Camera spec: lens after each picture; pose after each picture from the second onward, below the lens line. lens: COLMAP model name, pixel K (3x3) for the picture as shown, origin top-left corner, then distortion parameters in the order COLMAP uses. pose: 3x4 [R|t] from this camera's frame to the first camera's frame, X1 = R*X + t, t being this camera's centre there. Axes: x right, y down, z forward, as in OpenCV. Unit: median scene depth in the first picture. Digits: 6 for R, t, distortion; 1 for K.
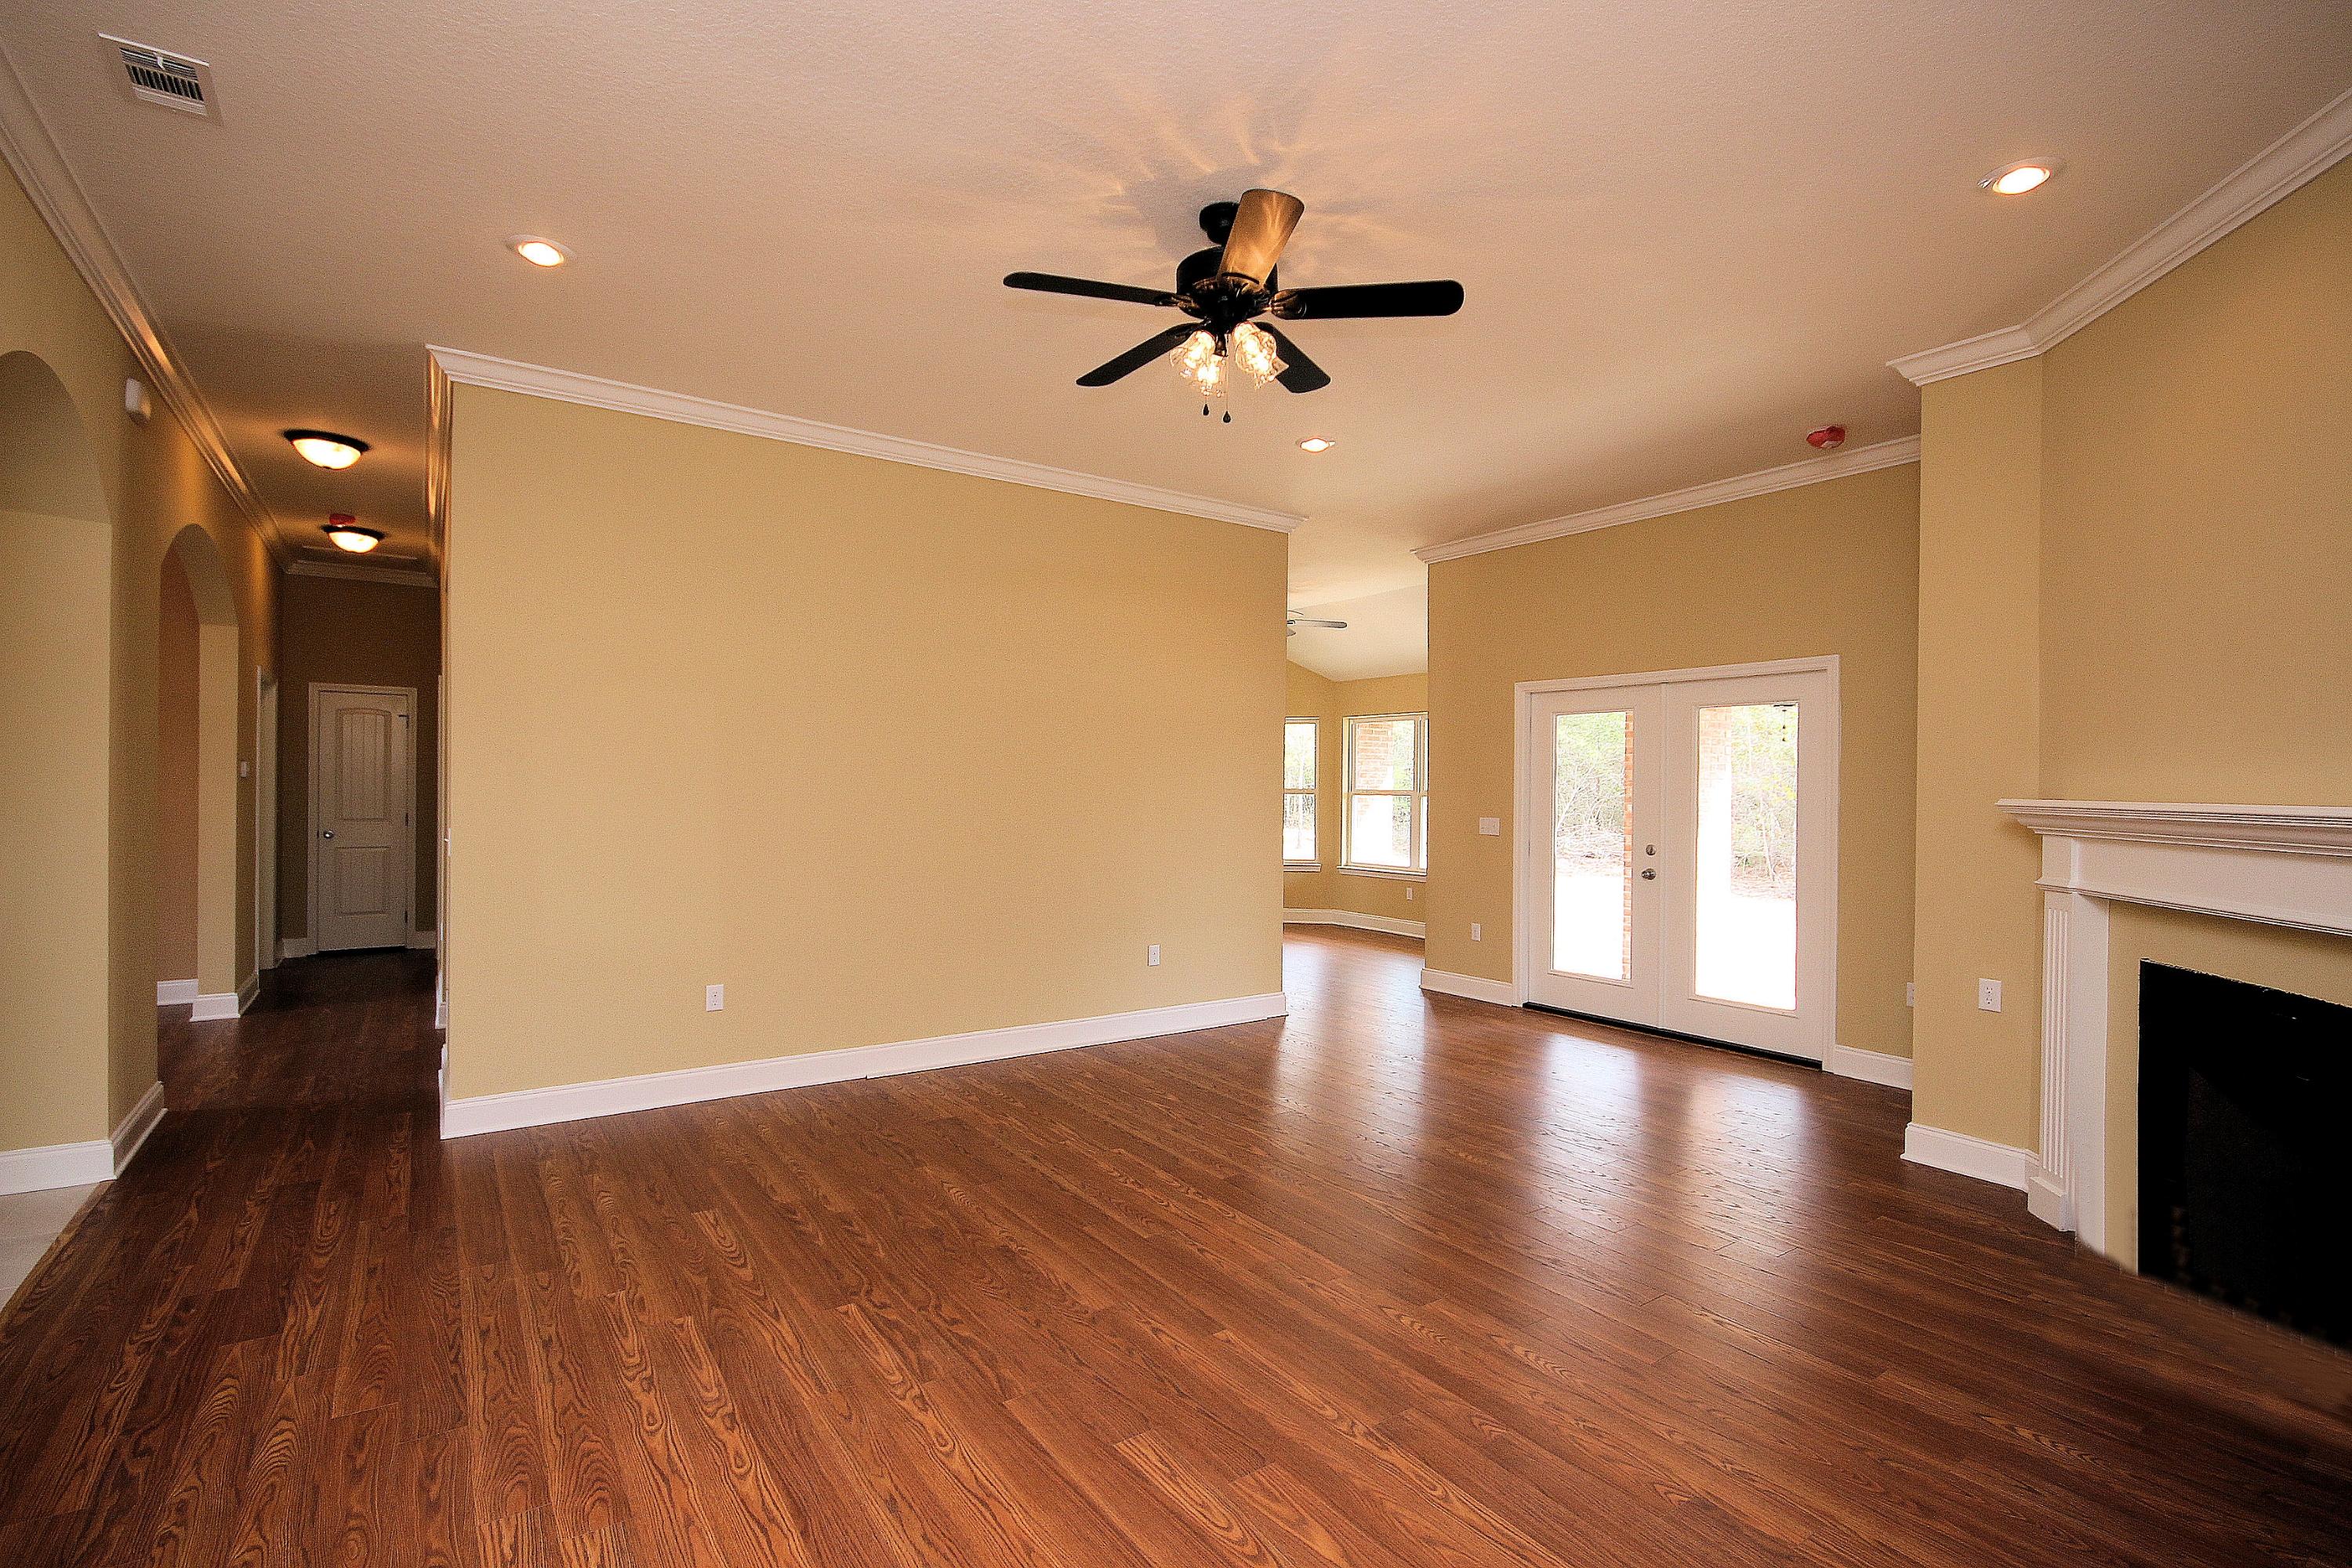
lens RADIAL K [[1083.3, 0, 1176.1], [0, 1083.3, 791.3], [0, 0, 1]] dist [-0.000032, -0.000640]
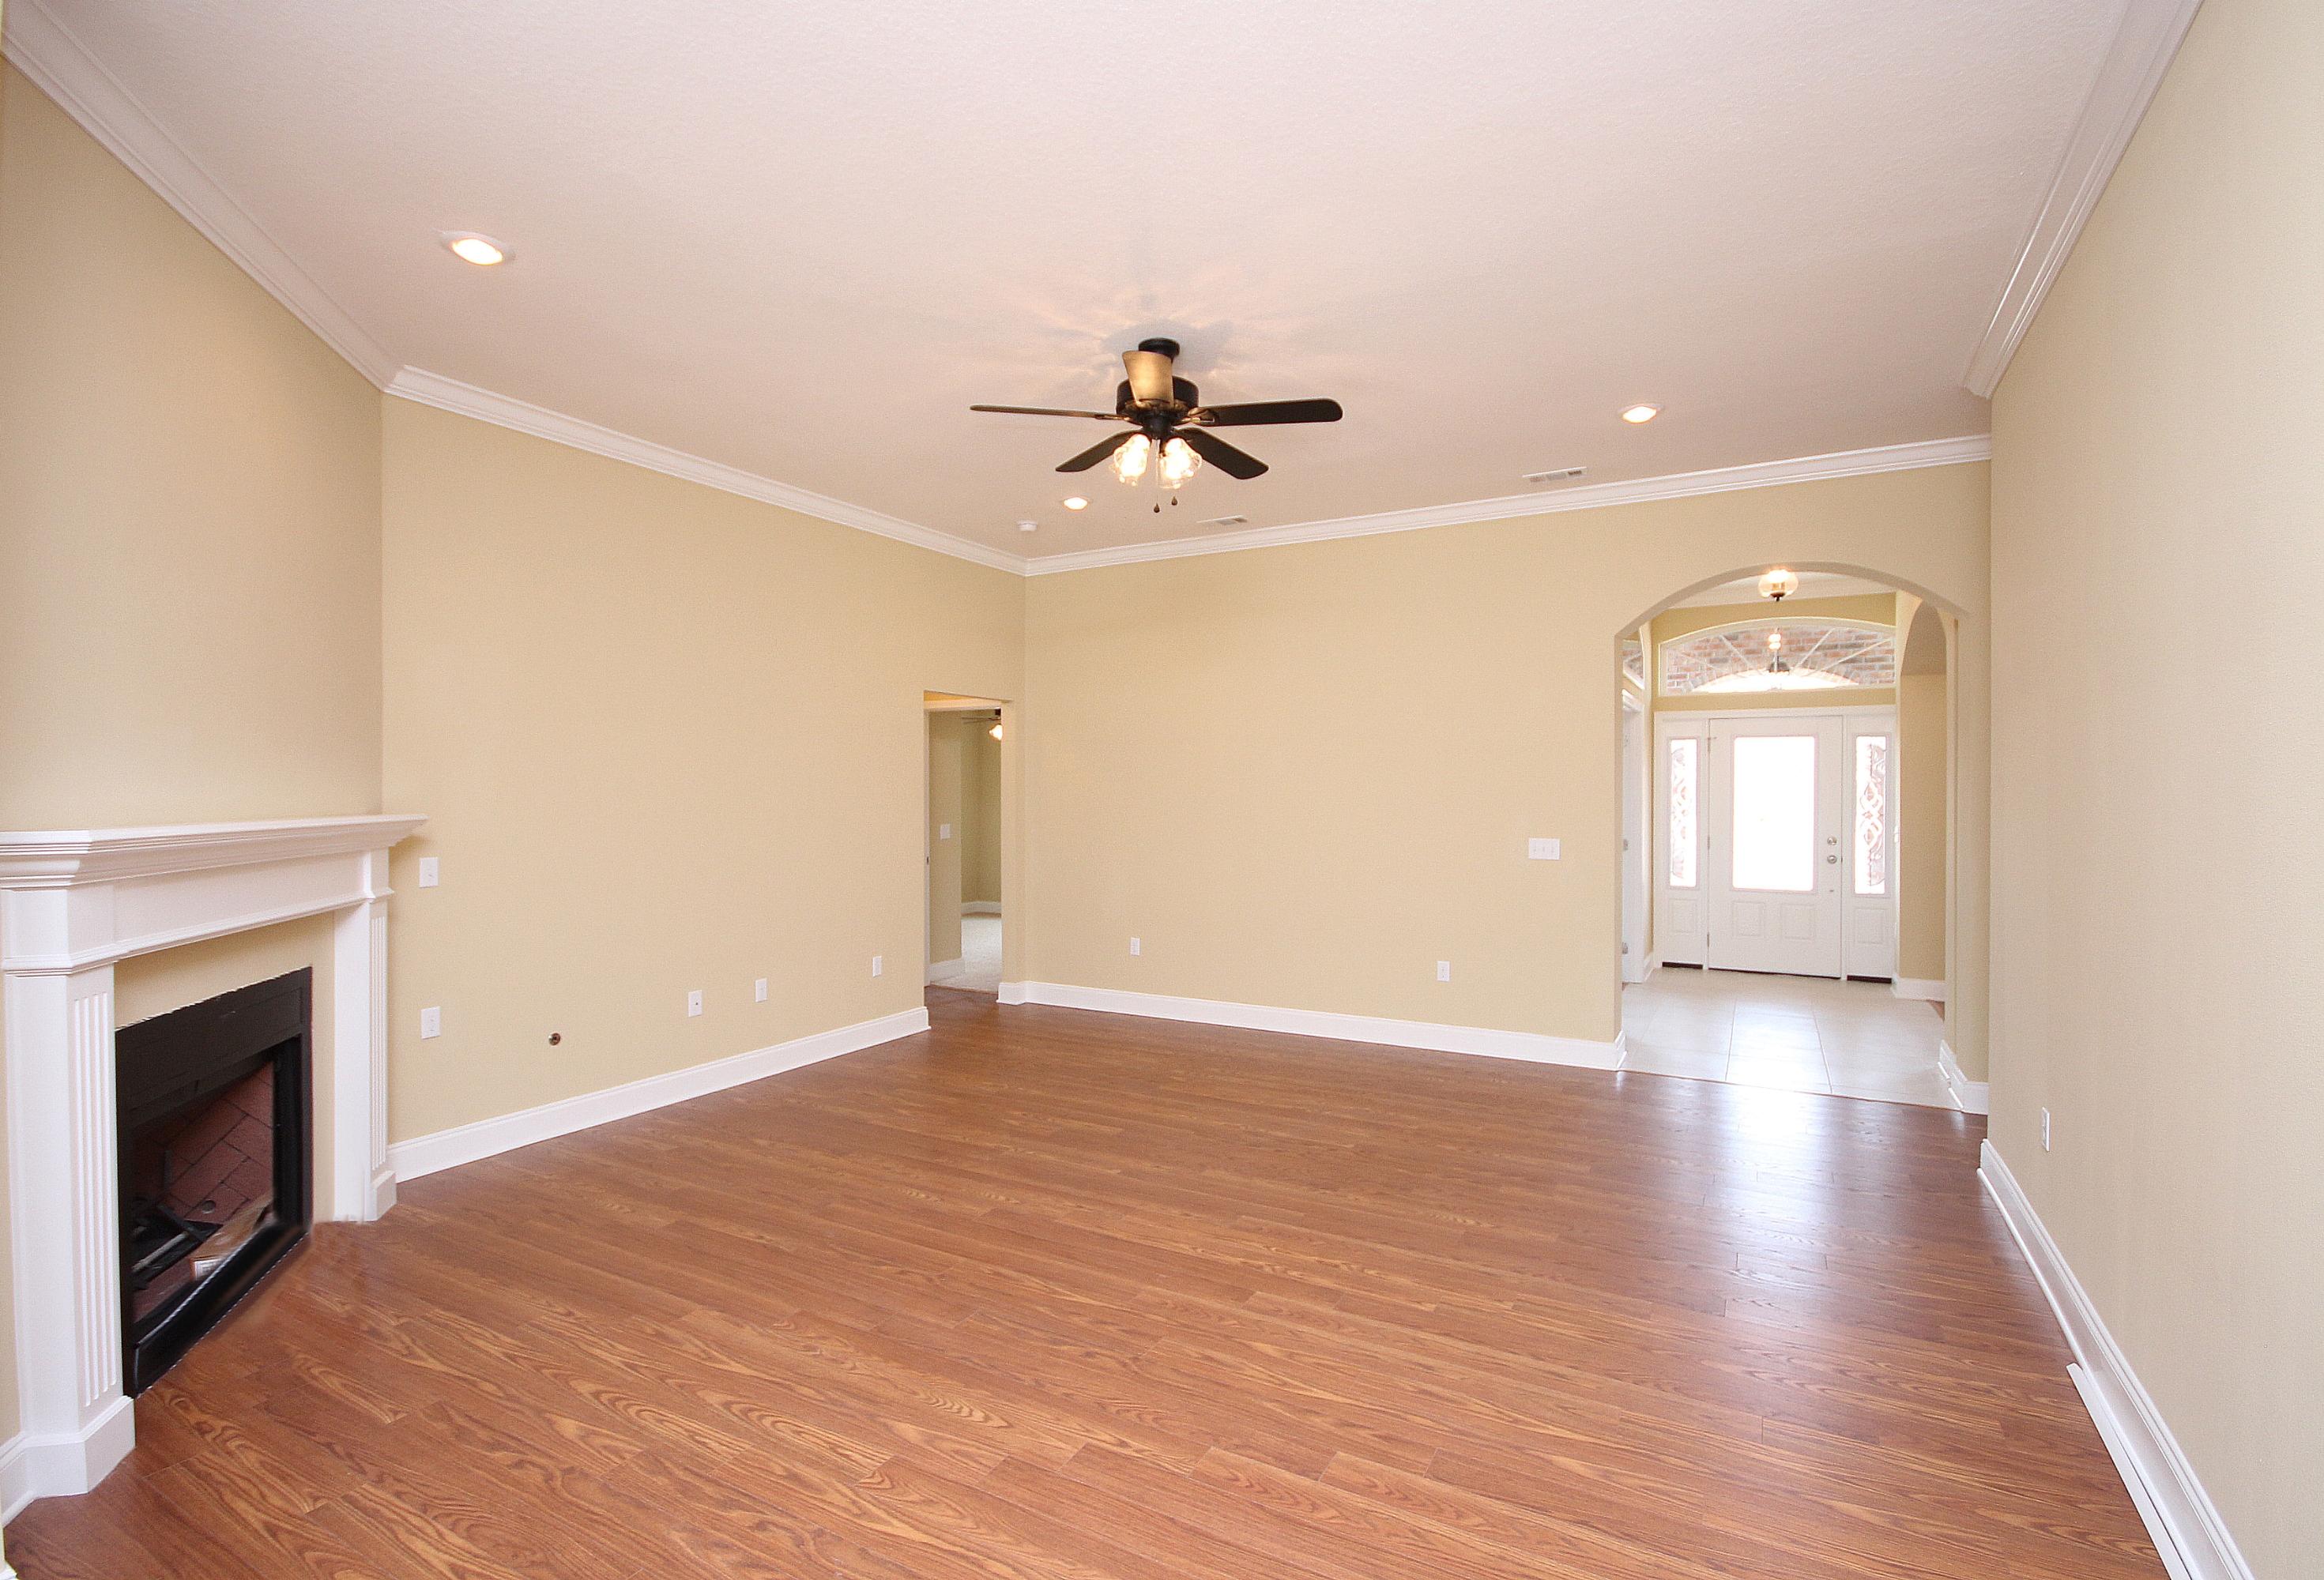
lens RADIAL K [[1090.9, 0, 1125.3], [0, 1090.9, 791.2], [0, 0, 1]] dist [-0.005569, -0.000619]
pose [[-0.906906, -0.007682, -0.421263, 0.541820], [-0.010035, 0.999944, 0.003368, -0.024428], [0.421213, 0.007281, -0.906932, 1.913082]]
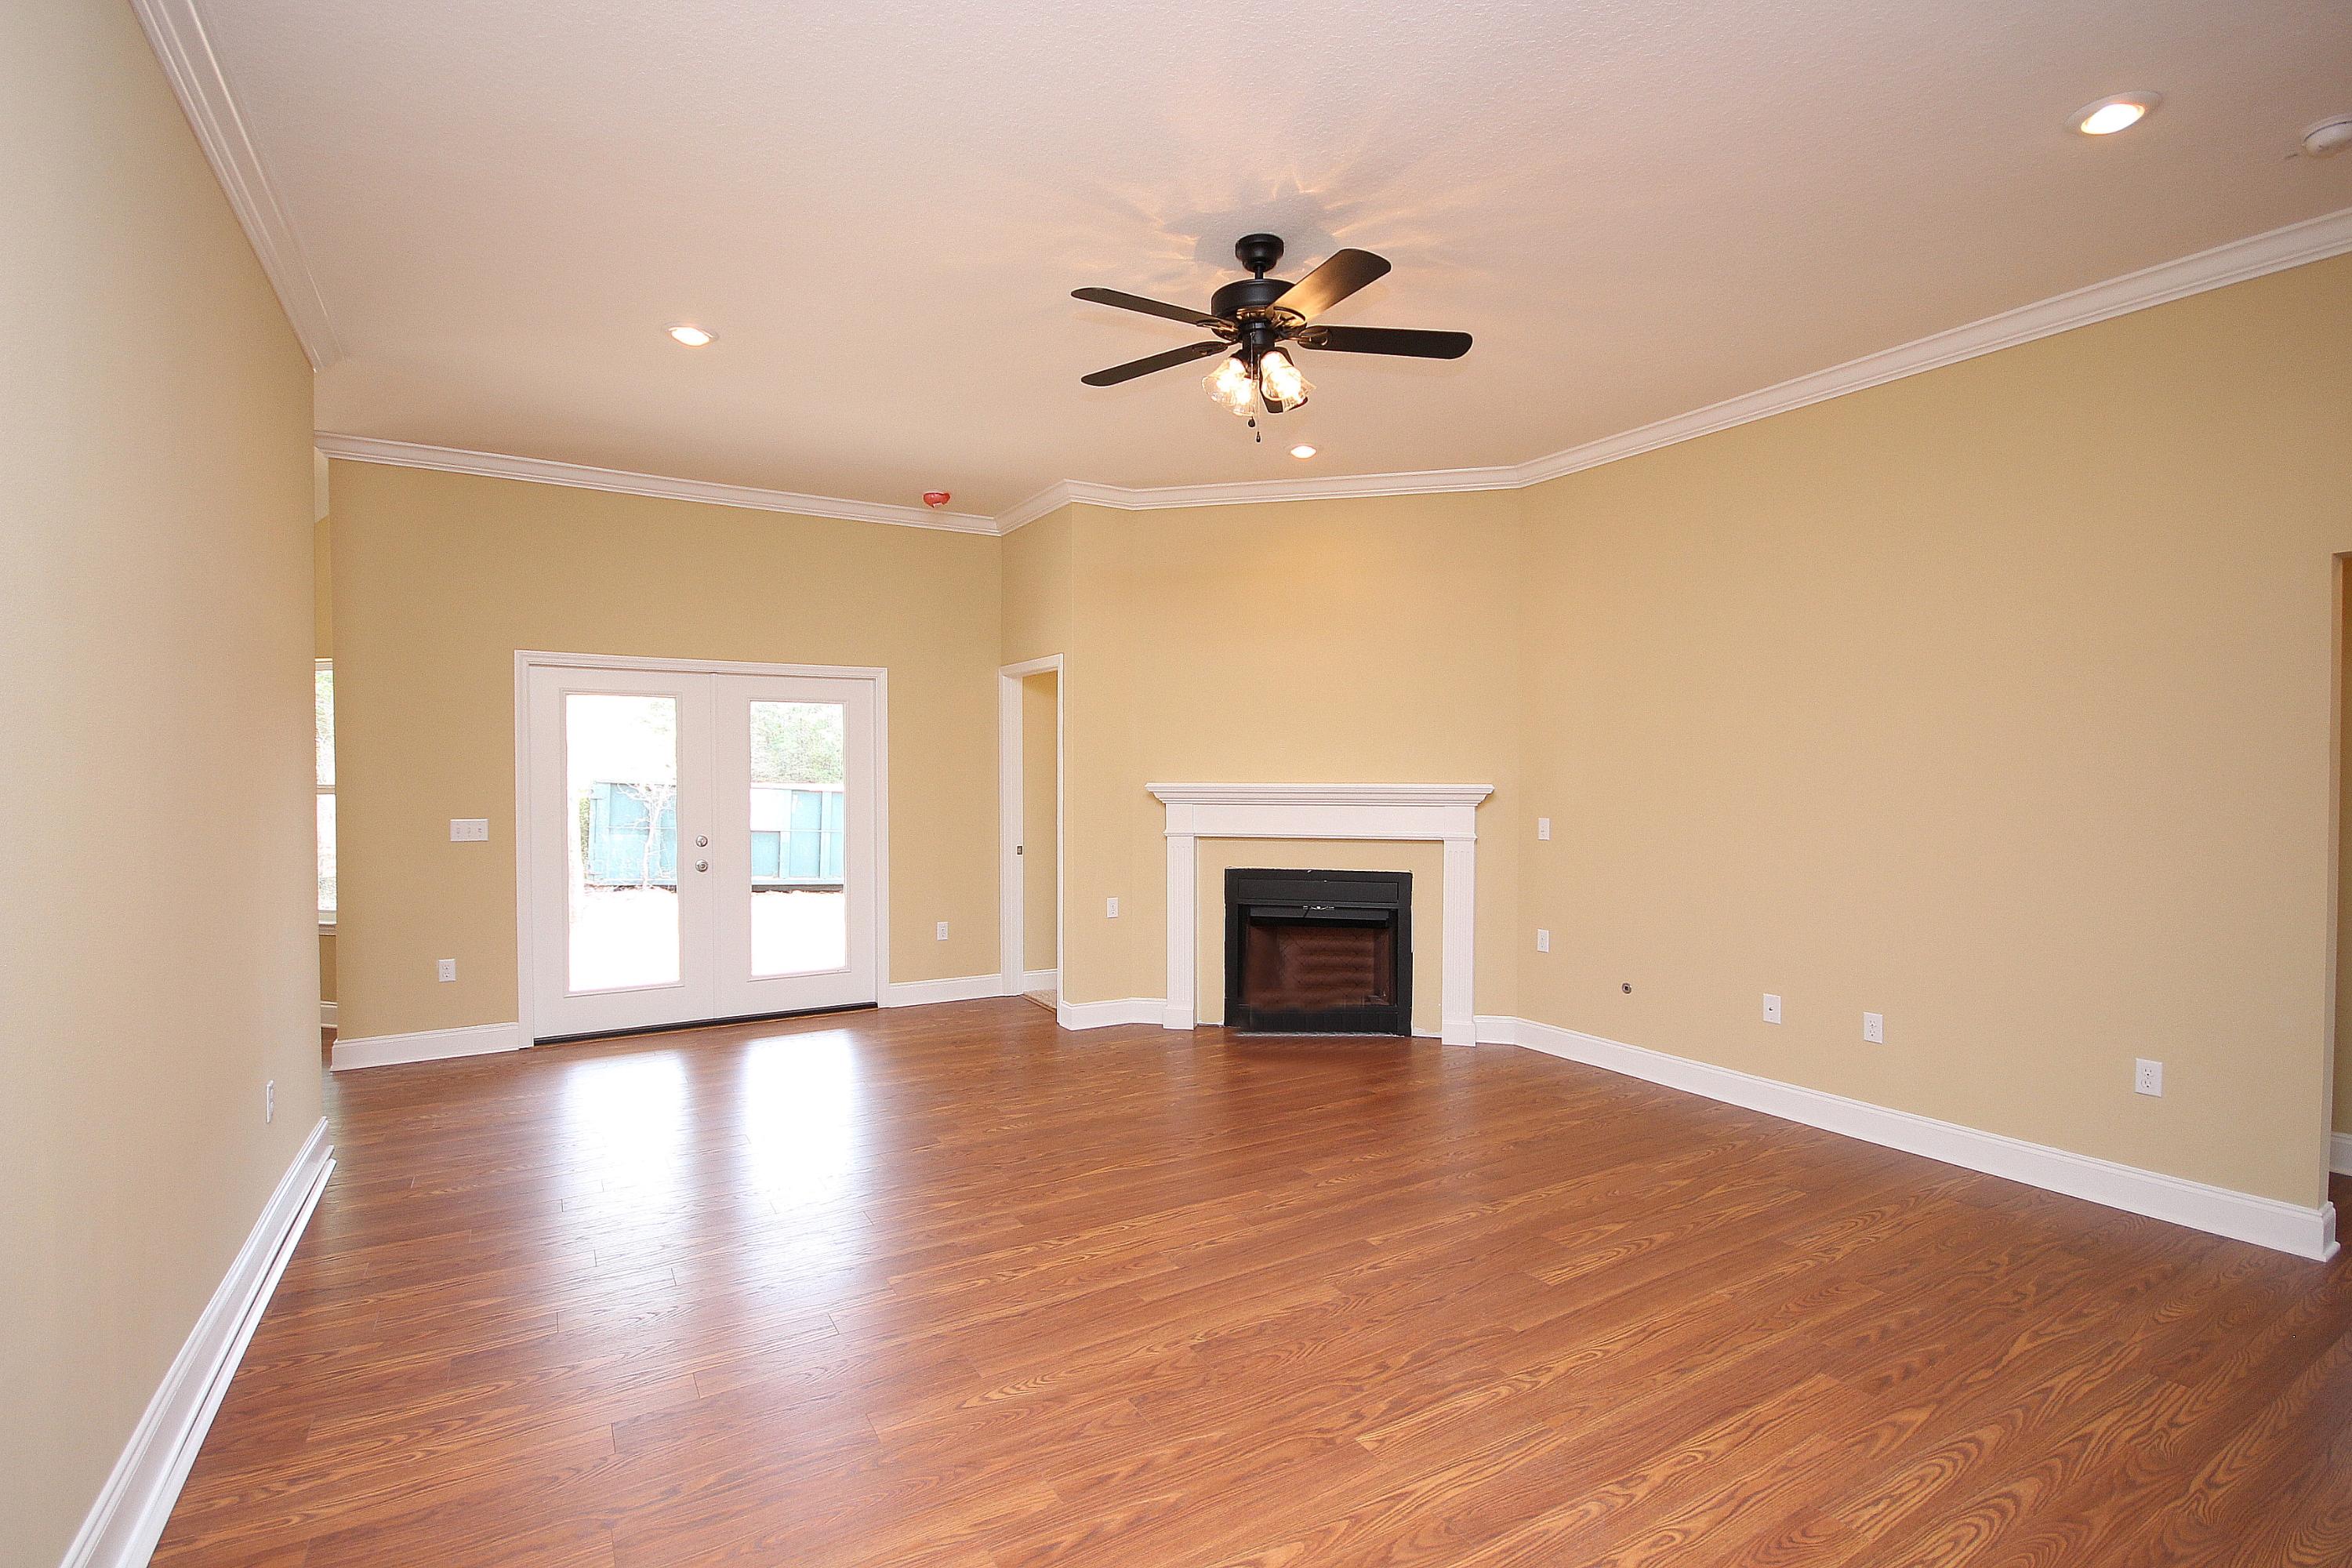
lens RADIAL K [[1083.1, 0, 1180.8], [0, 1083.1, 777.1], [0, 0, 1]] dist [0.004445, -0.006178]
pose [[0.063463, -0.011704, 0.997916, -0.933394], [0.007493, 0.999909, 0.011250, -0.020710], [-0.997956, 0.006764, 0.063545, 0.914015]]
